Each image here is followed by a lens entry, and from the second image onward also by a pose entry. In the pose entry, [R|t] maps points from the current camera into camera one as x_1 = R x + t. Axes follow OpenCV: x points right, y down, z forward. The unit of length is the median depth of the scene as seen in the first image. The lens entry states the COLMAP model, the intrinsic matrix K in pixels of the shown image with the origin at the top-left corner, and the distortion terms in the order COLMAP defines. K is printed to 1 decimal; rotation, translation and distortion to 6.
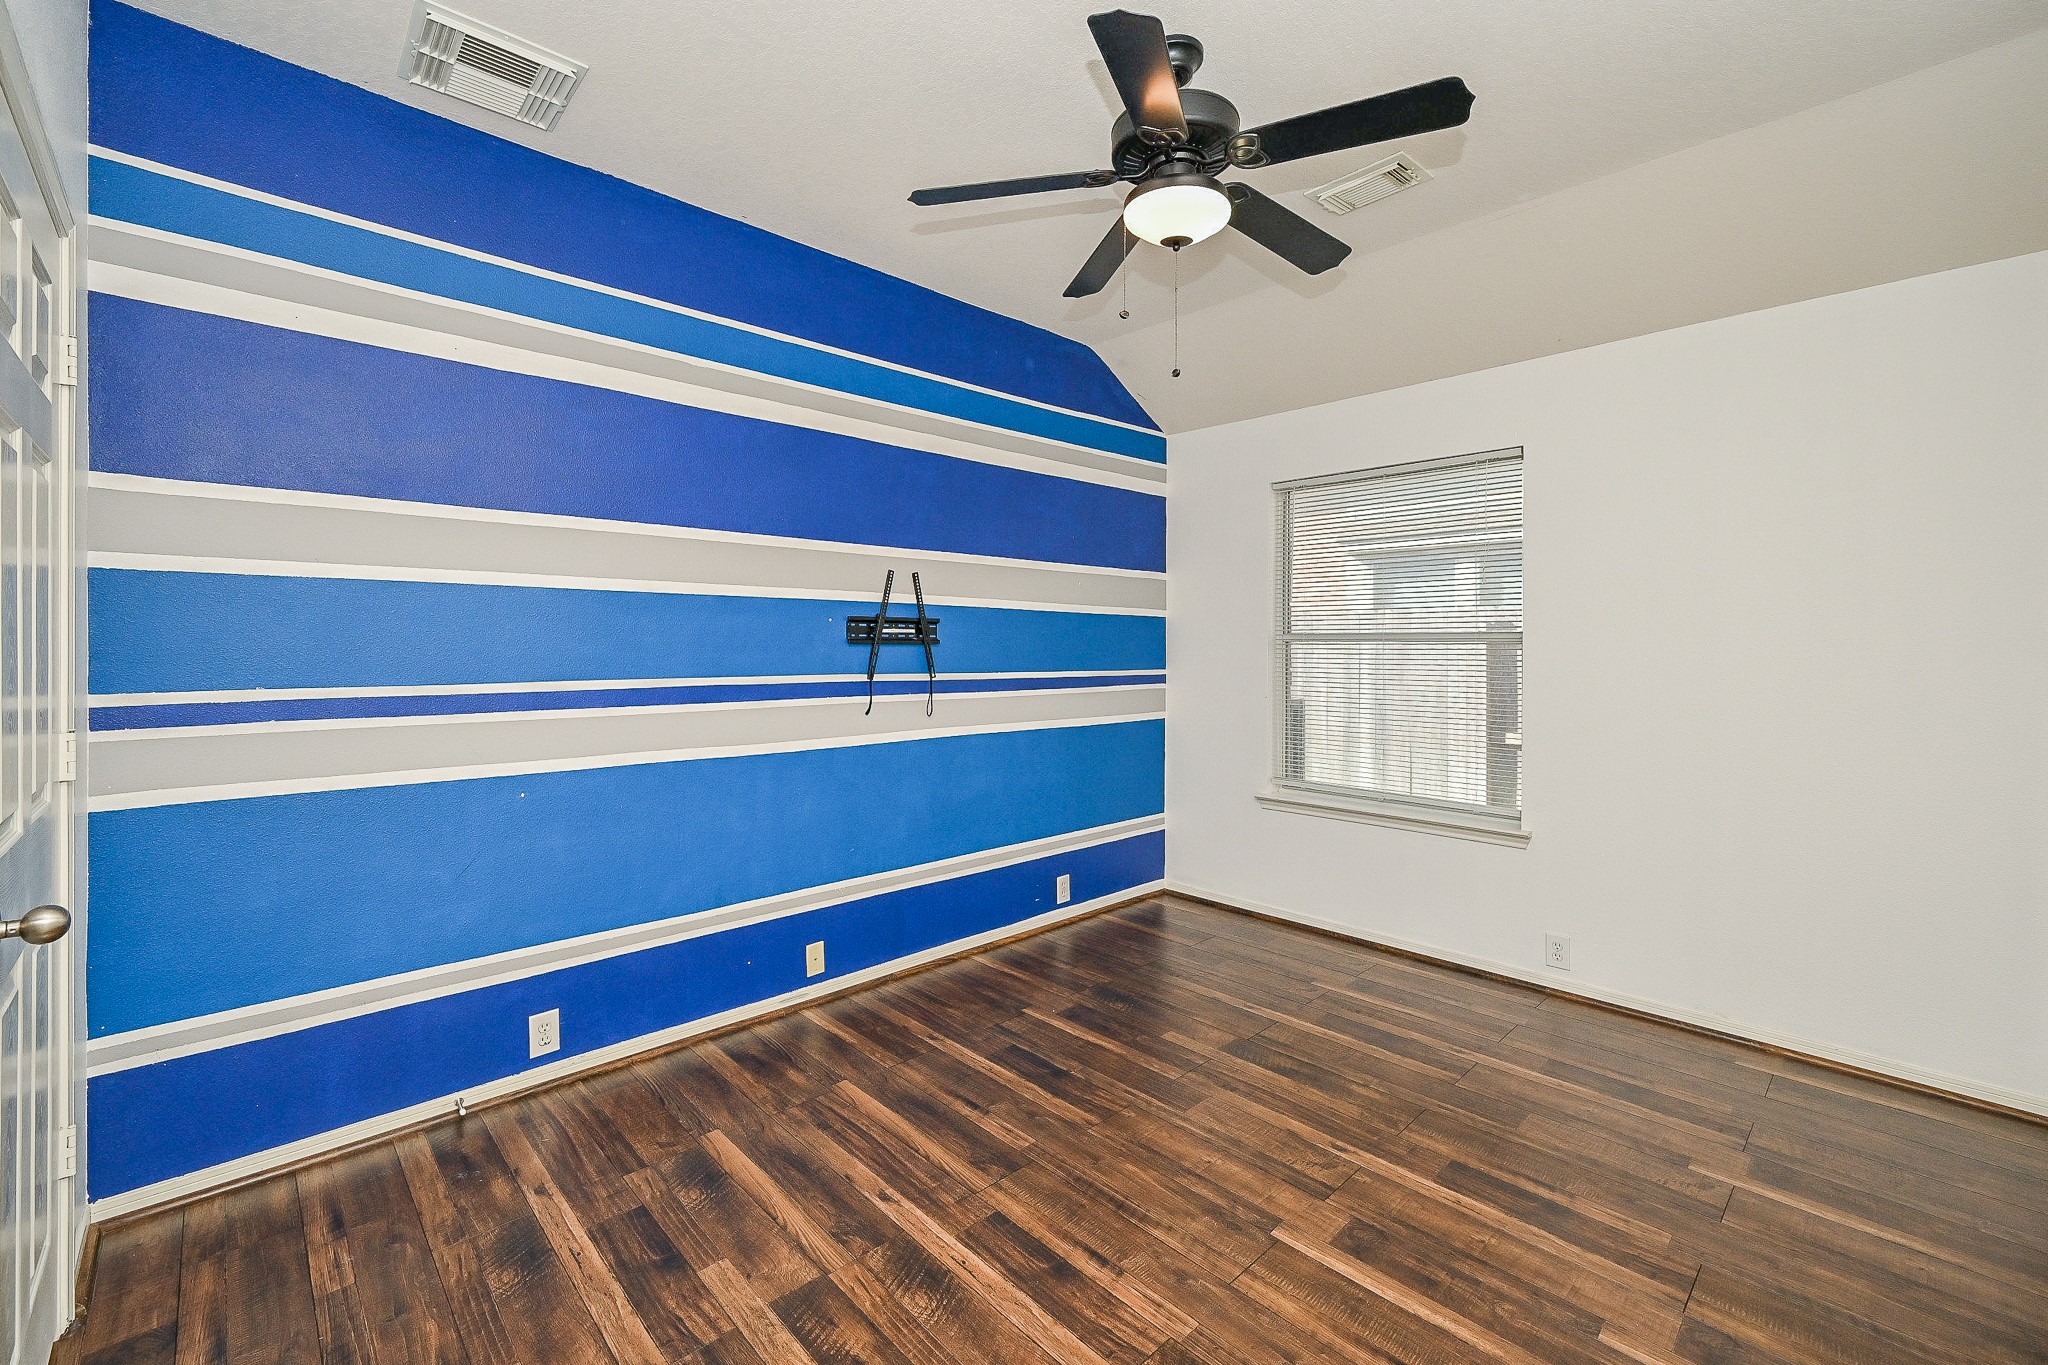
lens RADIAL K [[860.1, 0, 1019.4], [0, 860.1, 639.0], [0, 0, 1]] dist [0.000414, 0.000455]
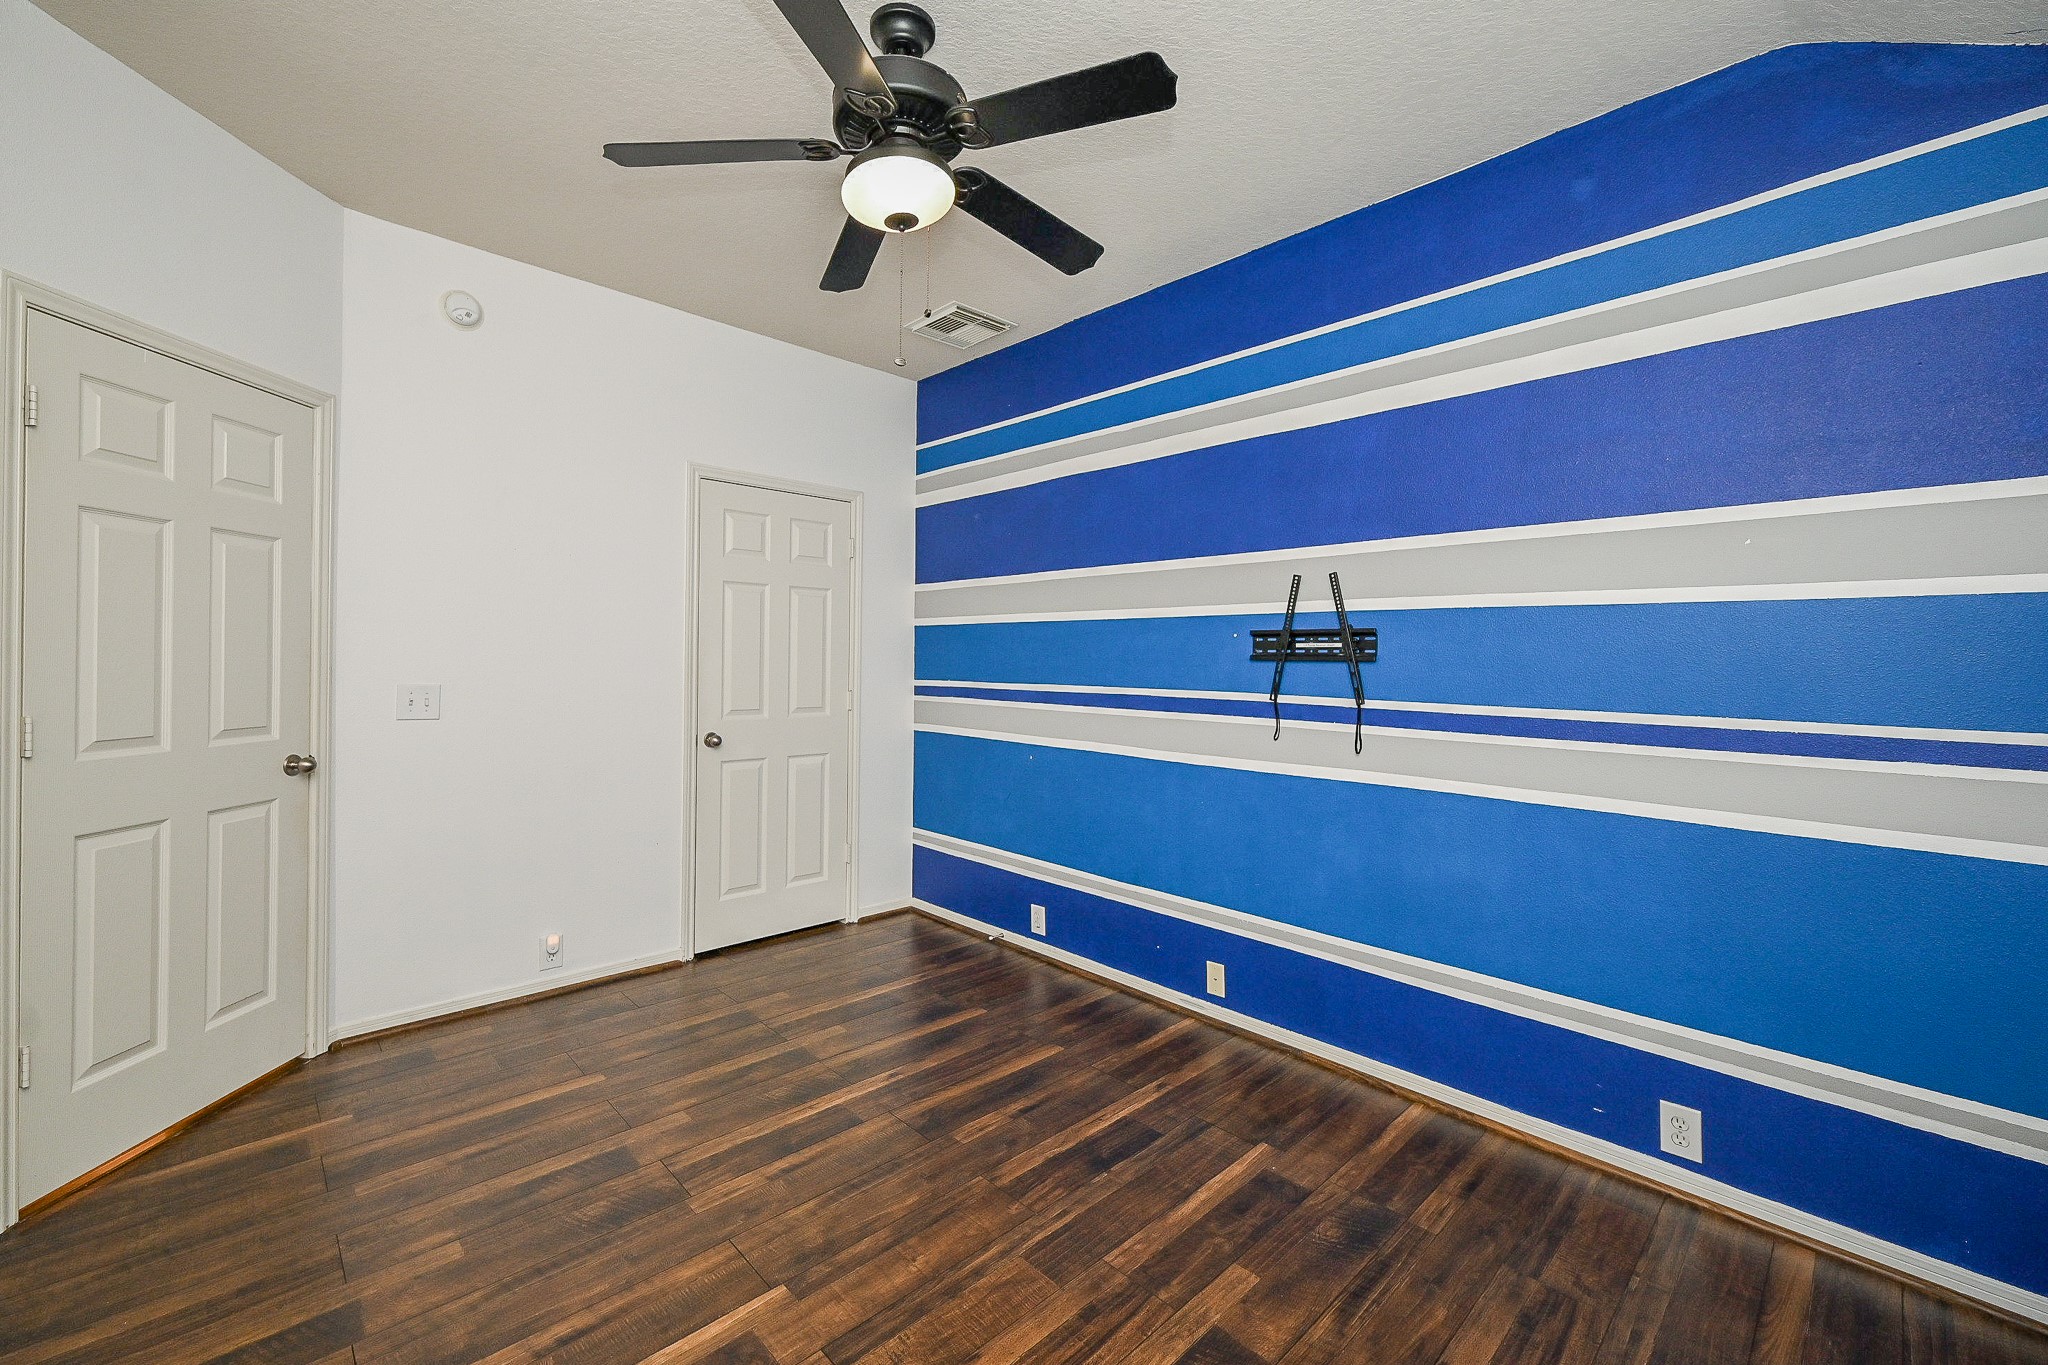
lens RADIAL K [[837.7, 0, 989.1], [0, 837.7, 652.9], [0, 0, 1]] dist [0.000770, 0.000088]
pose [[-0.011967, -0.015007, -0.999816, 0.966512], [-0.010200, 0.999837, -0.014885, 0.018970], [0.999876, 0.010020, -0.012118, 0.987508]]
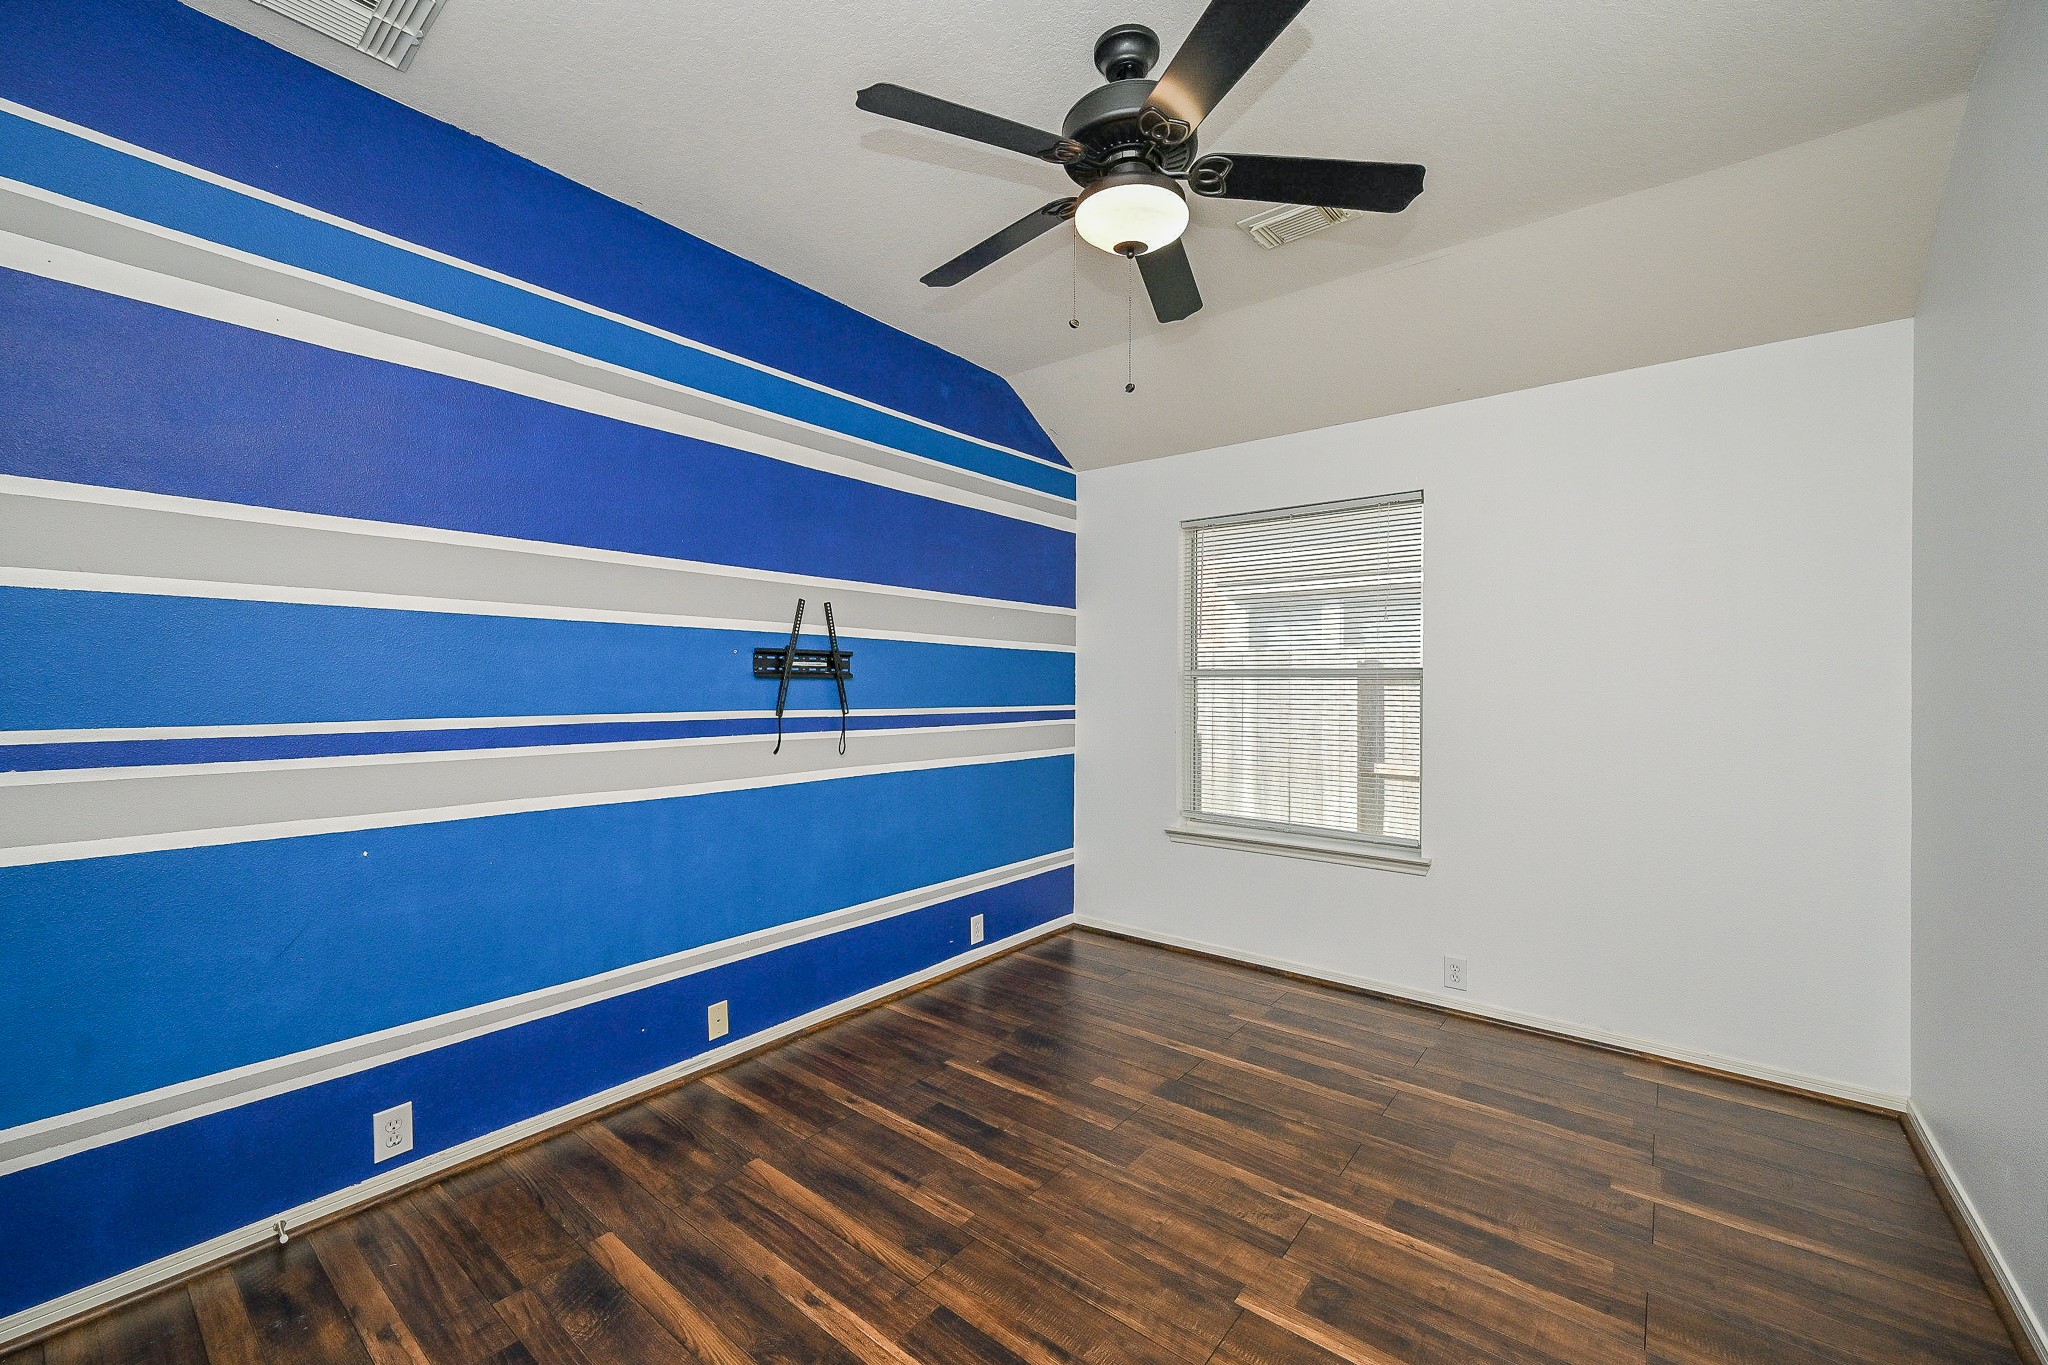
lens RADIAL K [[821.3, 0, 1018.1], [0, 821.3, 676.9], [0, 0, 1]] dist [0.000961, 0.000270]
pose [[0.990339, 0.002447, 0.138645, -0.055932], [-0.002431, 0.999997, -0.000284, 0.005938], [-0.138645, -0.000056, 0.990342, 0.114148]]
